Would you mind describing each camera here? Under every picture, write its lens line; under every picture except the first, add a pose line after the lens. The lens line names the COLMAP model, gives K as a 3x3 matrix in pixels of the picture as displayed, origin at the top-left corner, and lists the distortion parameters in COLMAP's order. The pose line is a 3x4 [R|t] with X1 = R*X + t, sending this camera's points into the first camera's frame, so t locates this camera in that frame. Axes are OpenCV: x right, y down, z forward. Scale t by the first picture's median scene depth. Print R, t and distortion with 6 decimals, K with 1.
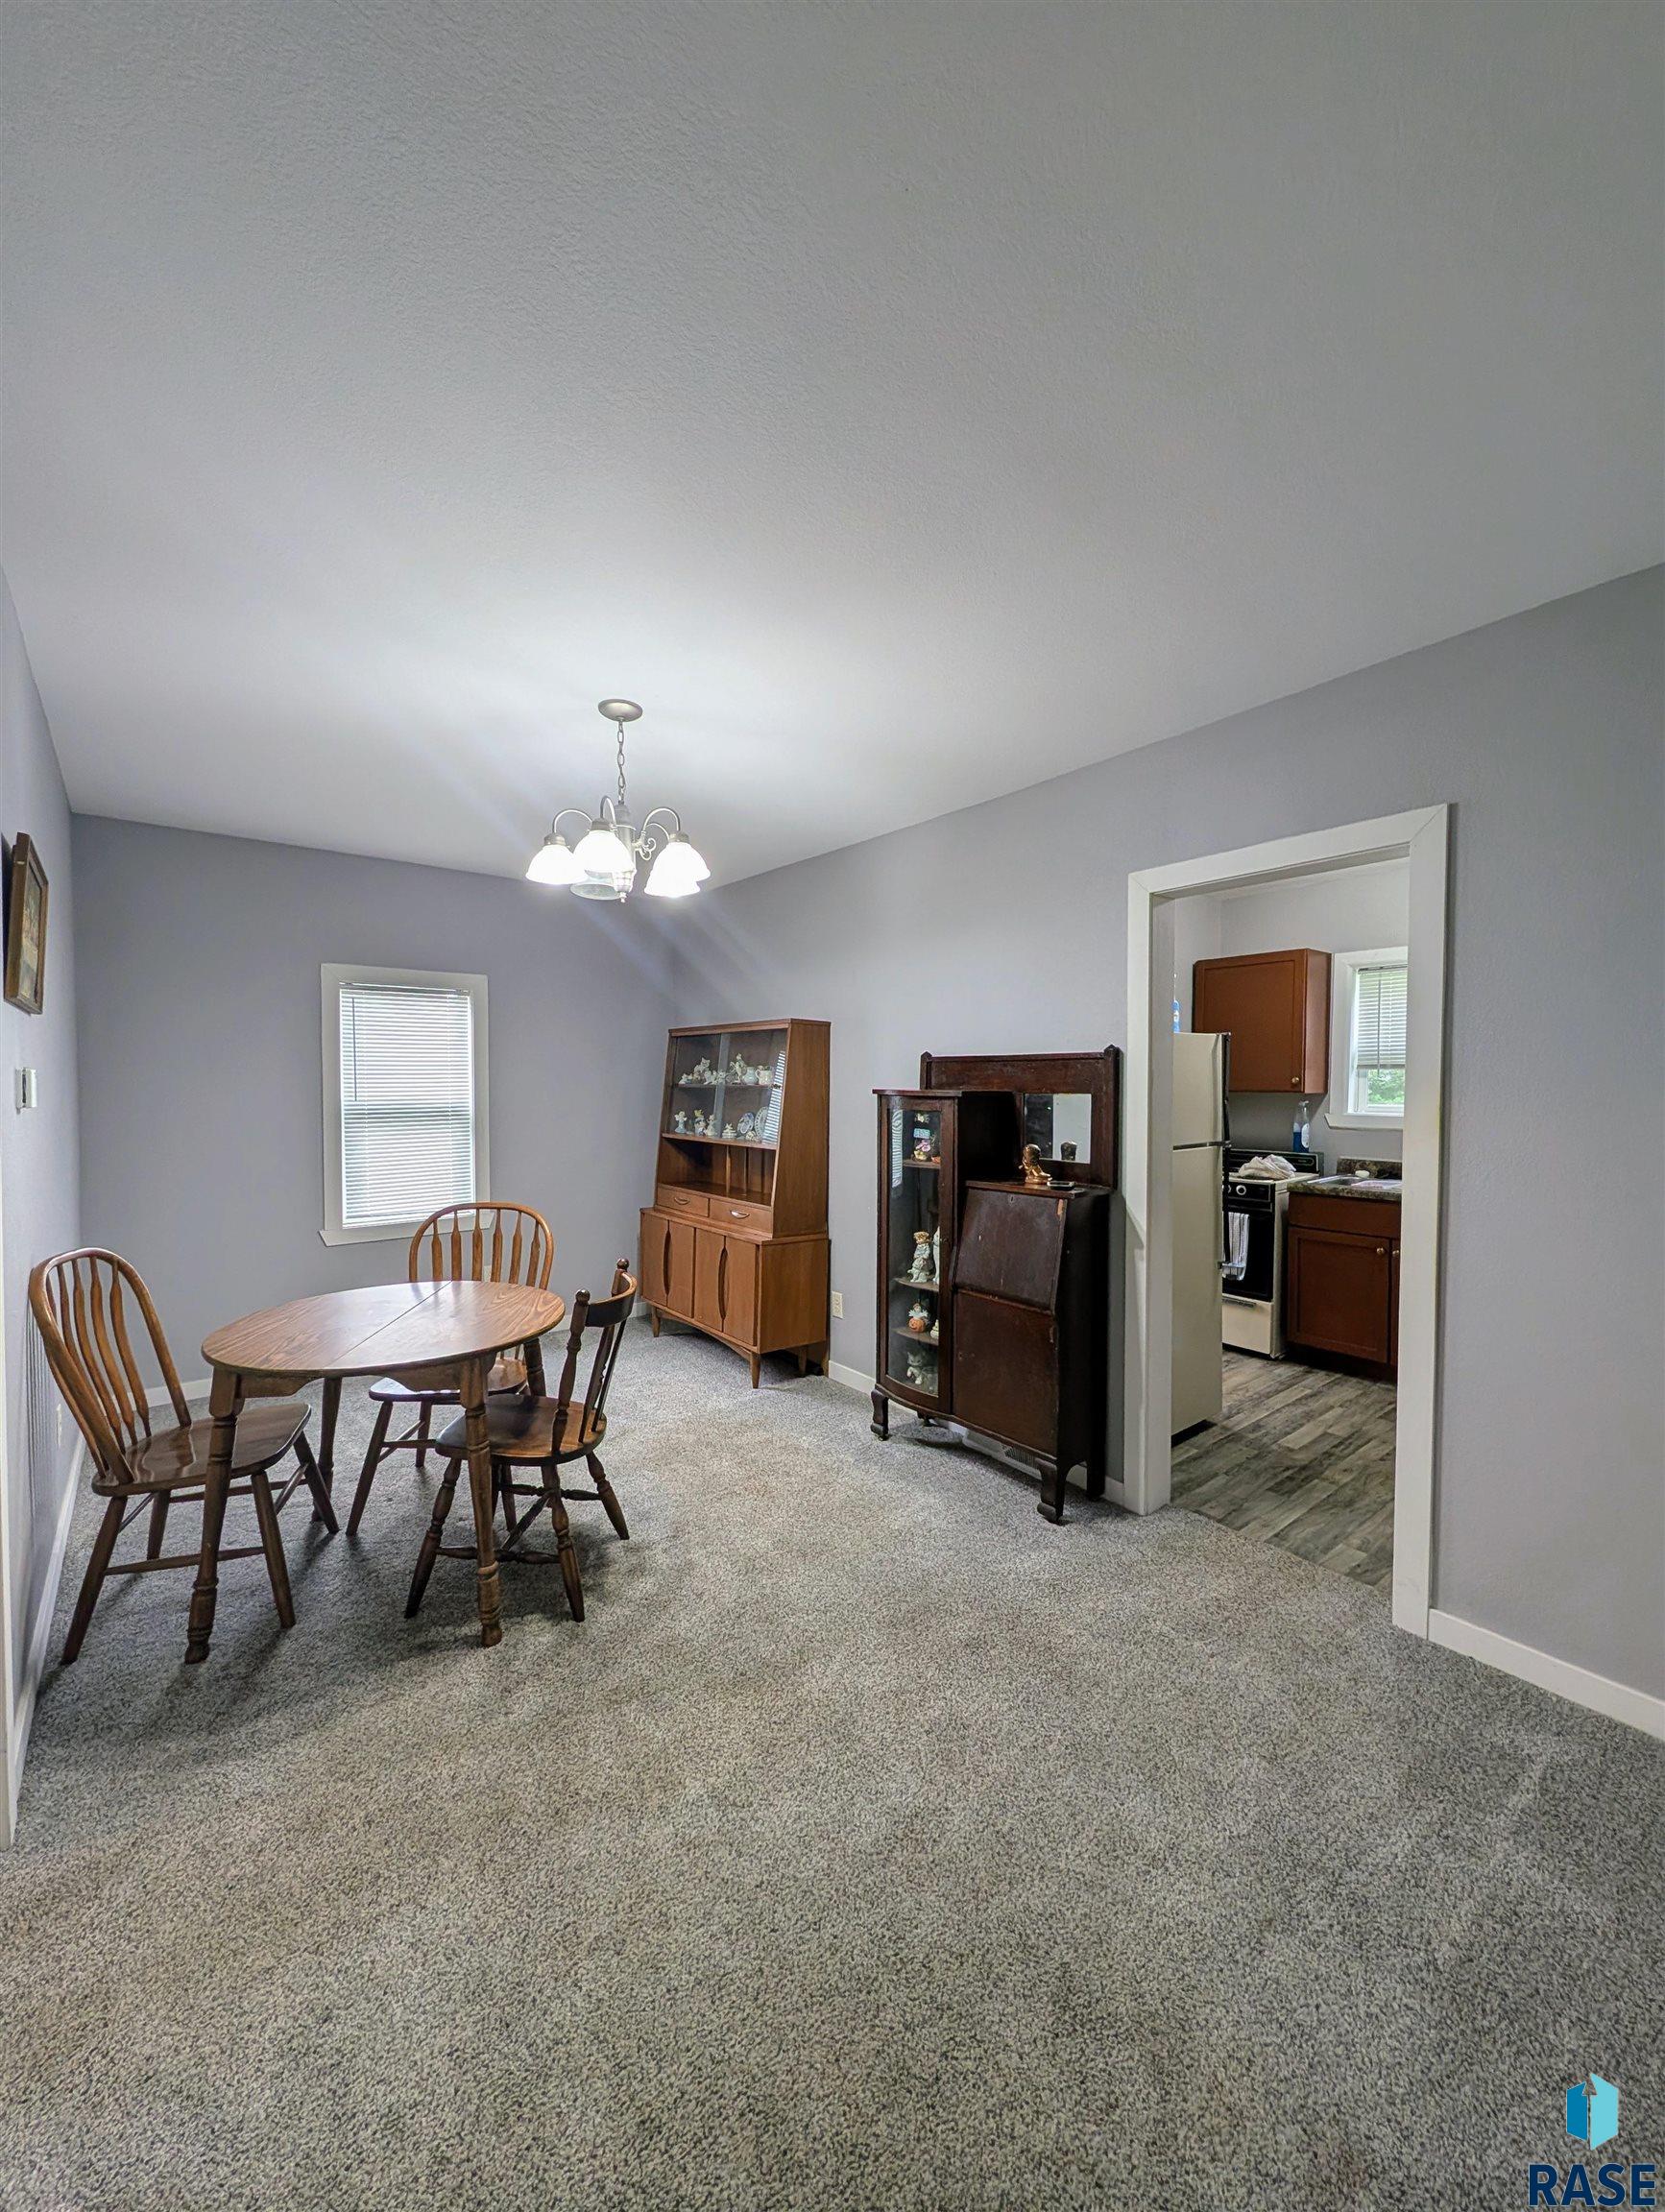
lens RADIAL K [[852.3, 0, 835.2], [0, 852.3, 1112.4], [0, 0, 1]] dist [-0.000745, 0.000039]
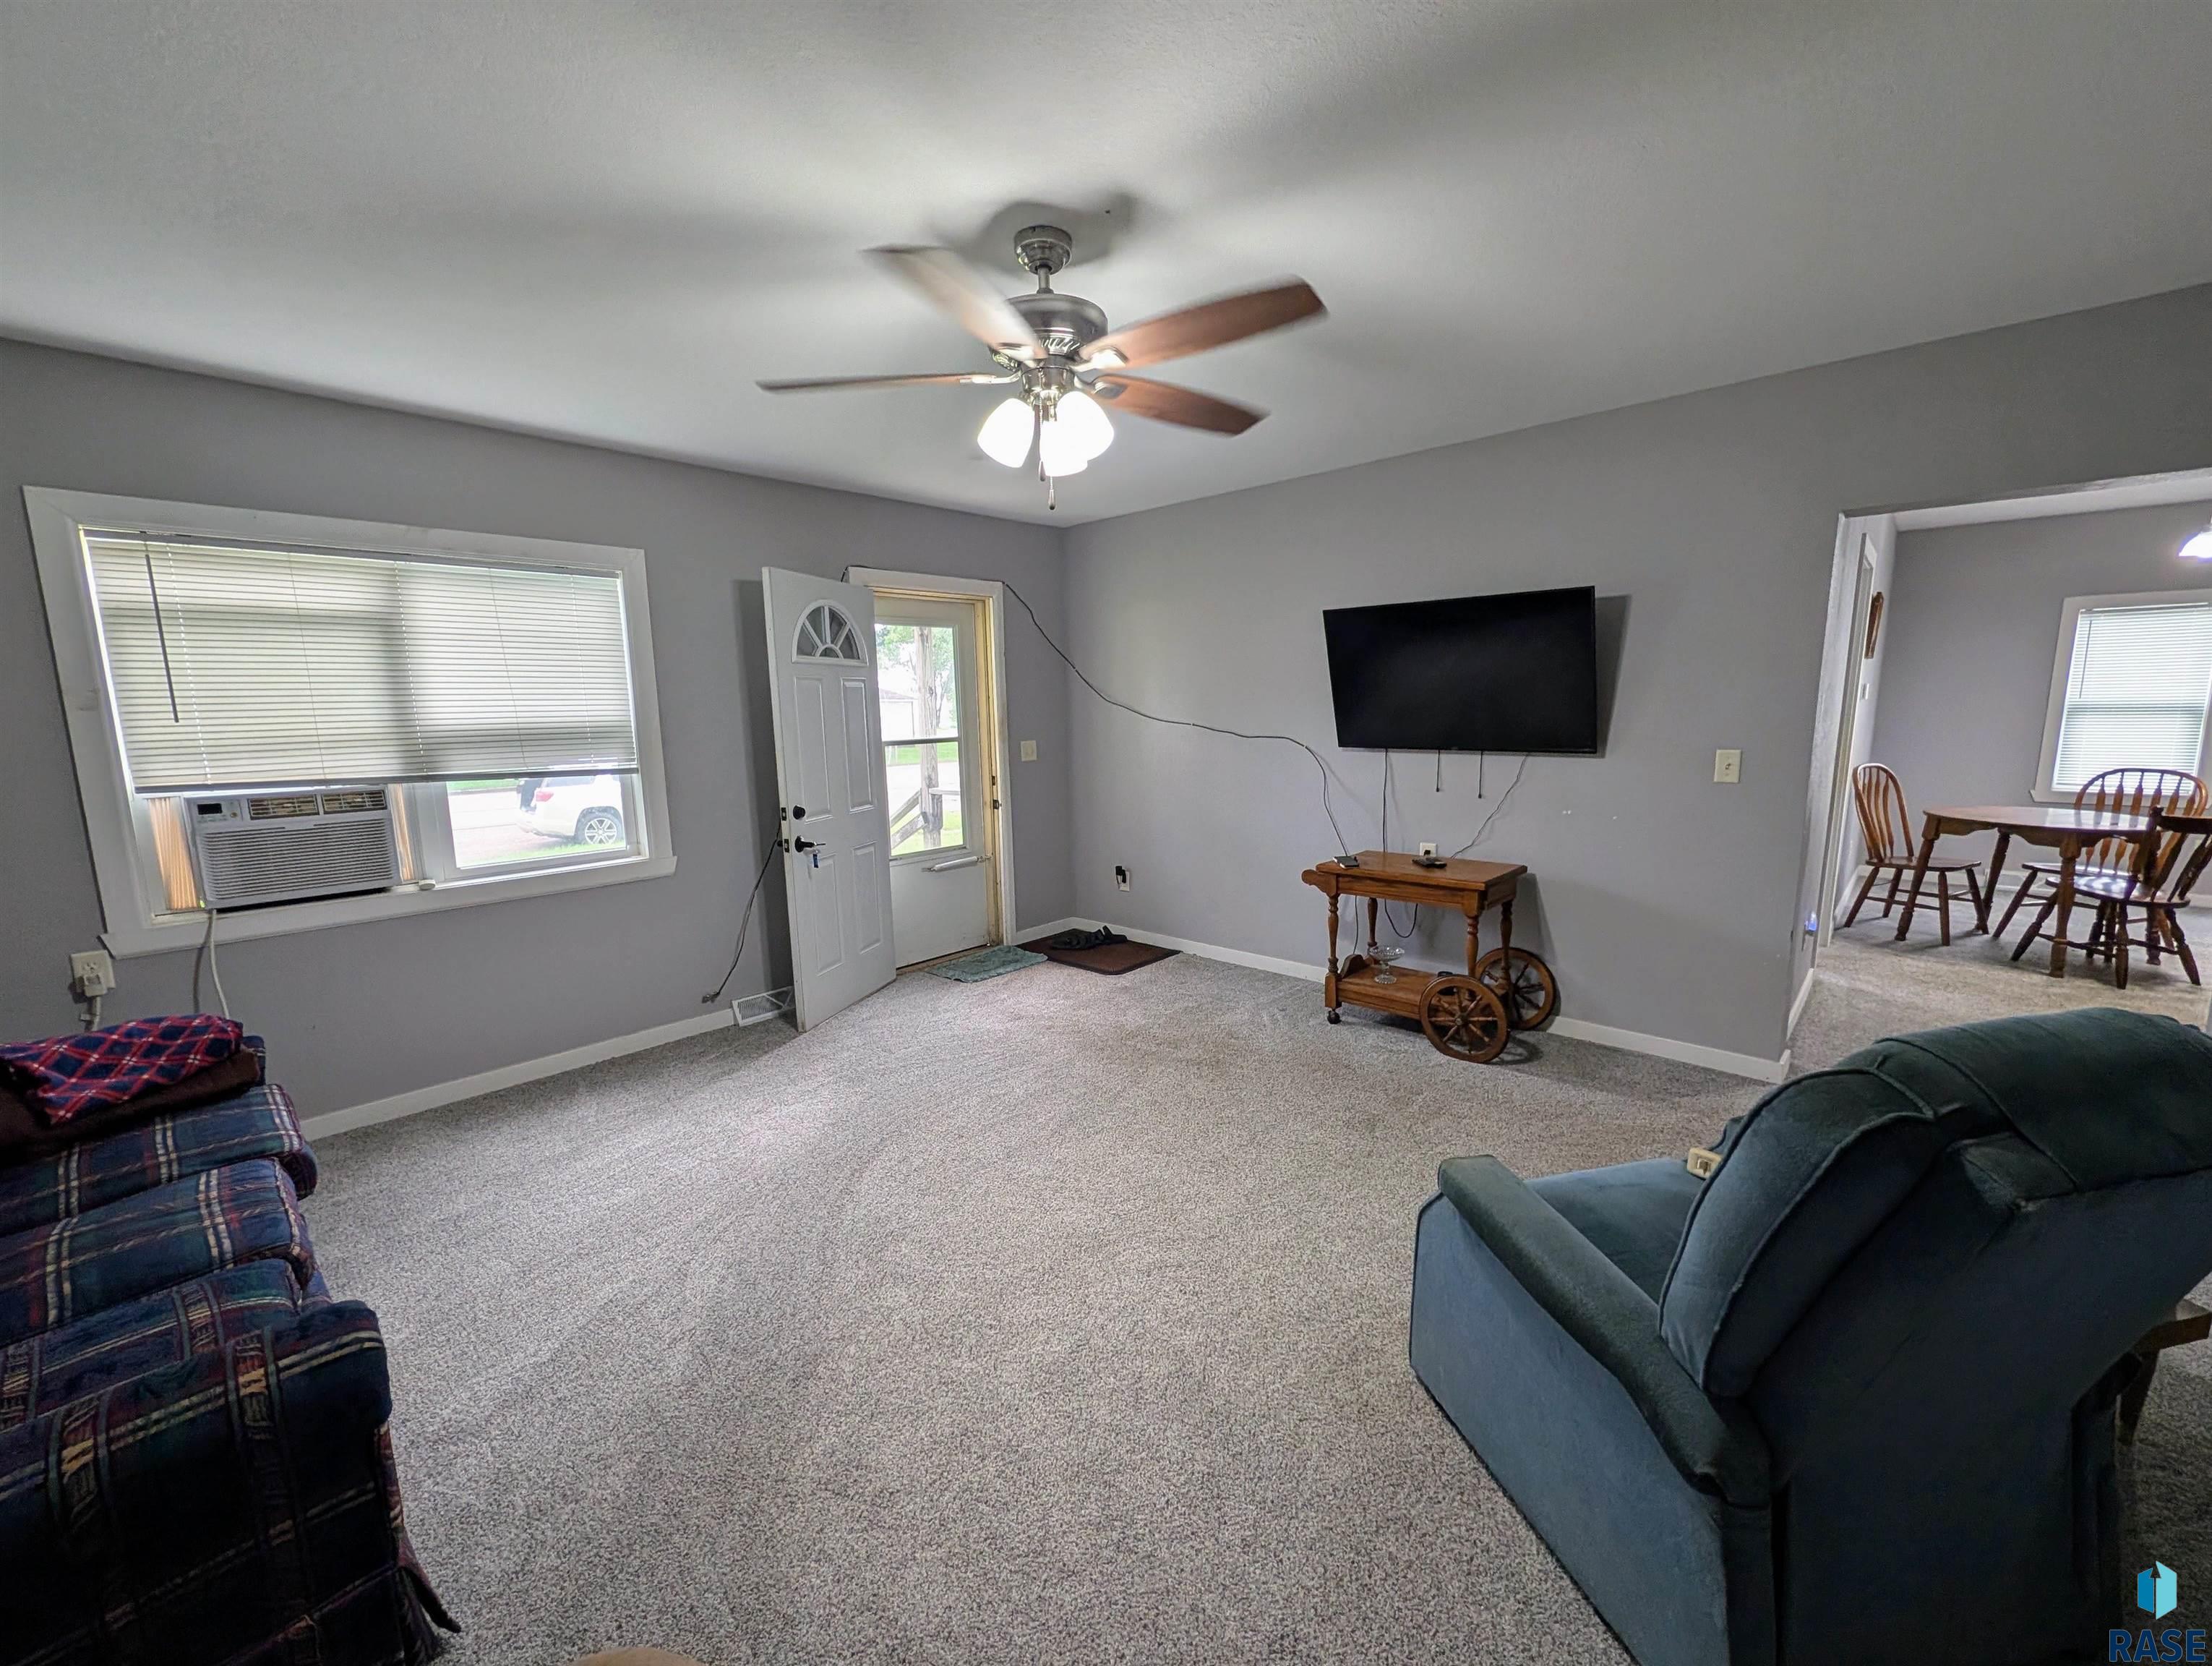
lens RADIAL K [[852.4, 0, 1106.0], [0, 852.4, 833.0], [0, 0, 1]] dist [-0.000745, 0.000039]
pose [[0.135707, 0.155499, -0.978470, 1.045900], [-0.009096, 0.987760, 0.155714, 0.003257], [0.990707, -0.012232, 0.135461, -1.288313]]
